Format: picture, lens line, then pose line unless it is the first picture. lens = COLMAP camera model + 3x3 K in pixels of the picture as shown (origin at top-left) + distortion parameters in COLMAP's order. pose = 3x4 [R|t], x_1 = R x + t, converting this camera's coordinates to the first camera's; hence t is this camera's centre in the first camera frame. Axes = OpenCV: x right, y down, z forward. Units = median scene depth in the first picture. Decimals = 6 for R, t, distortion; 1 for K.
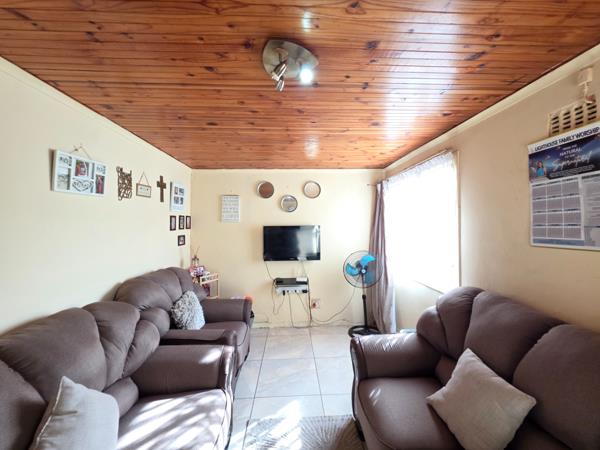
lens RADIAL K [[239.2, 0, 301.2], [0, 239.2, 223.0], [0, 0, 1]] dist [0.000633, -0.000545]
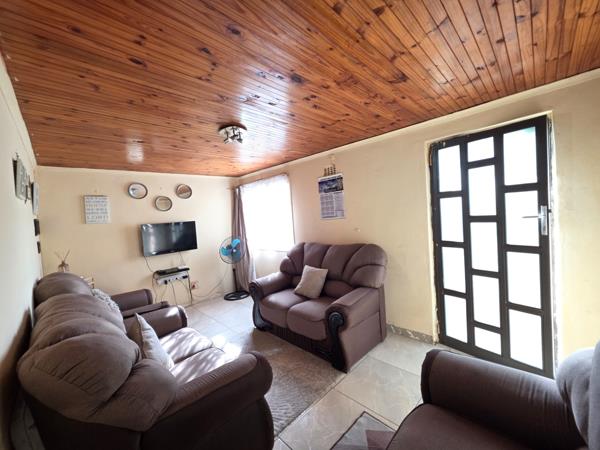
lens RADIAL K [[239.2, 0, 301.2], [0, 239.2, 223.0], [0, 0, 1]] dist [0.000633, -0.000545]
pose [[0.735354, -0.071405, 0.673910, -0.602236], [0.063563, 0.997317, 0.036313, 0.020178], [-0.674695, 0.016133, 0.737920, -0.478131]]
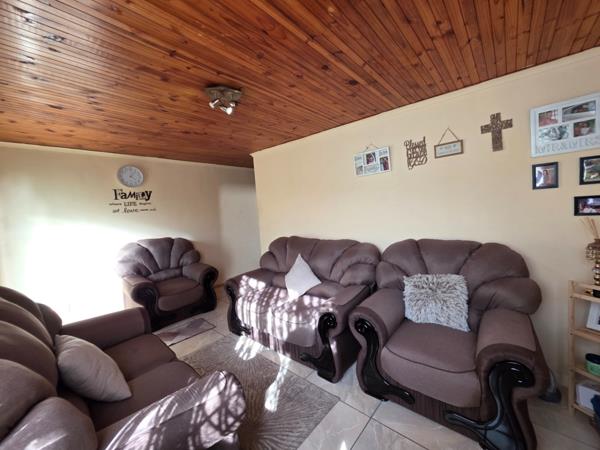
lens RADIAL K [[239.2, 0, 301.2], [0, 239.2, 223.0], [0, 0, 1]] dist [0.000633, -0.000545]
pose [[-0.686562, 0.085688, -0.722004, 0.472313], [0.063321, 0.996305, 0.058030, 0.064863], [0.724309, -0.005877, -0.689451, 1.435084]]
